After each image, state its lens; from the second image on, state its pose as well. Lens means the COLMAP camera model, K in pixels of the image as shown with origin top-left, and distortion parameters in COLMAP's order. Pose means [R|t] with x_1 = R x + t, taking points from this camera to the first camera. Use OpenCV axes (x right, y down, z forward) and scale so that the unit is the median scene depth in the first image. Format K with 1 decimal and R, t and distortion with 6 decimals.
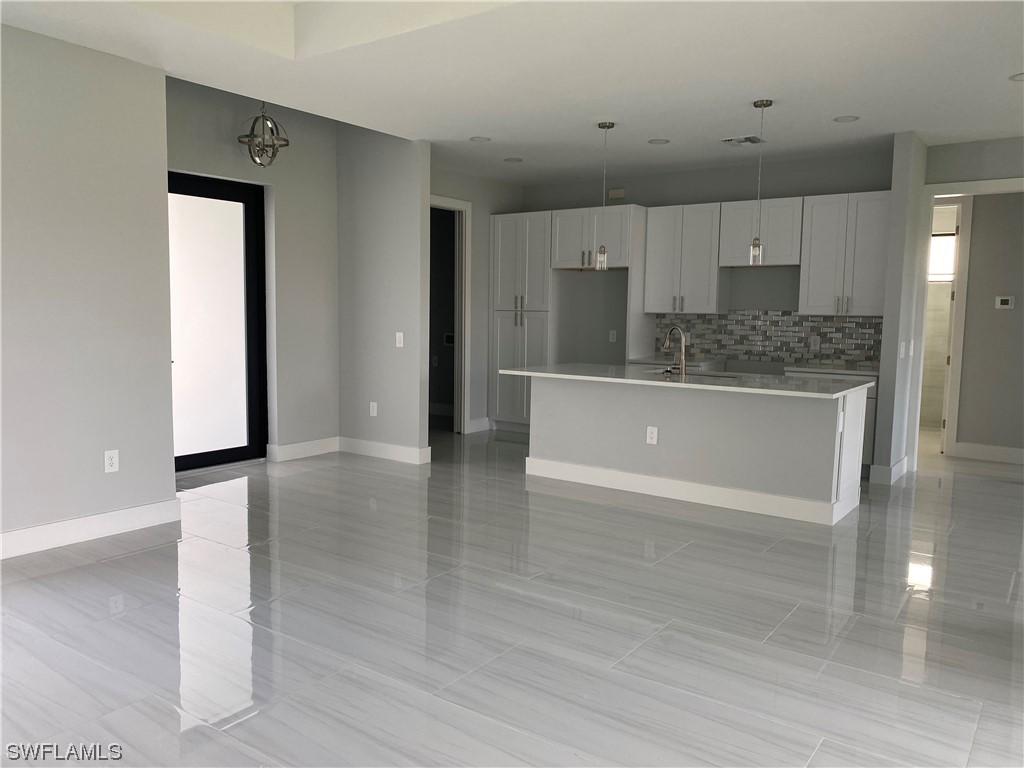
lens RADIAL K [[771.4, 0, 513.8], [0, 771.4, 378.4], [0, 0, 1]] dist [0.045265, -0.051801]
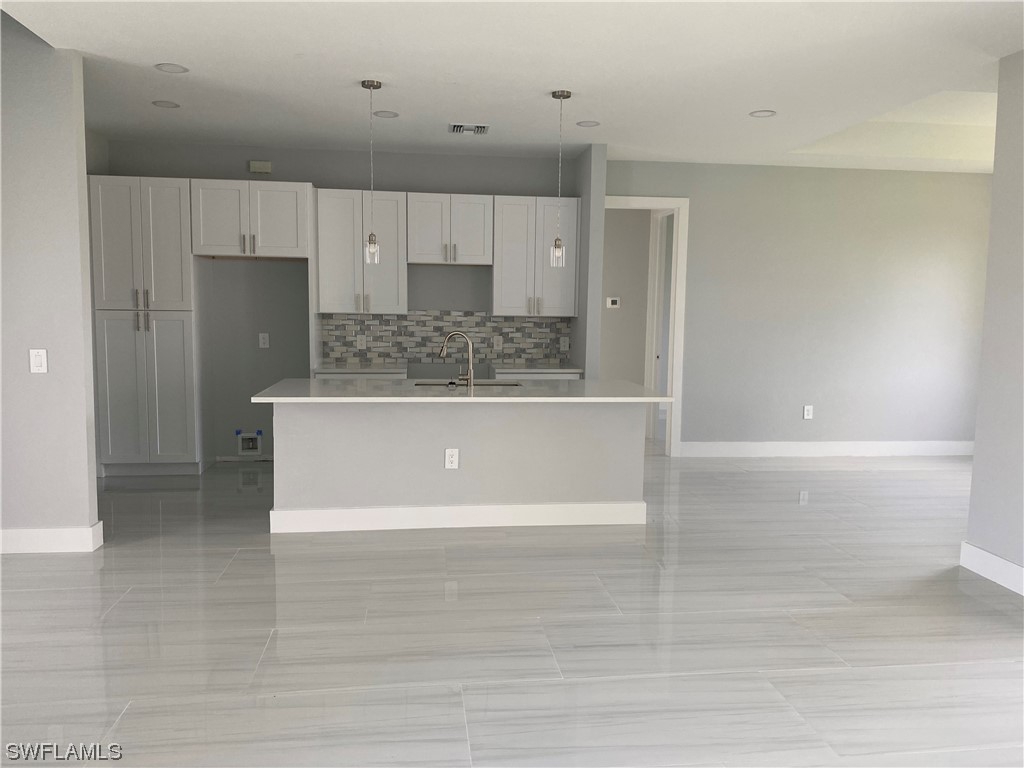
lens RADIAL K [[771.4, 0, 514.1], [0, 771.4, 382.5], [0, 0, 1]] dist [0.045265, -0.051801]
pose [[0.731231, -0.069688, 0.678560, -0.277400], [0.056648, 0.997535, 0.041402, -0.034852], [-0.679773, 0.008164, 0.733377, 0.254260]]
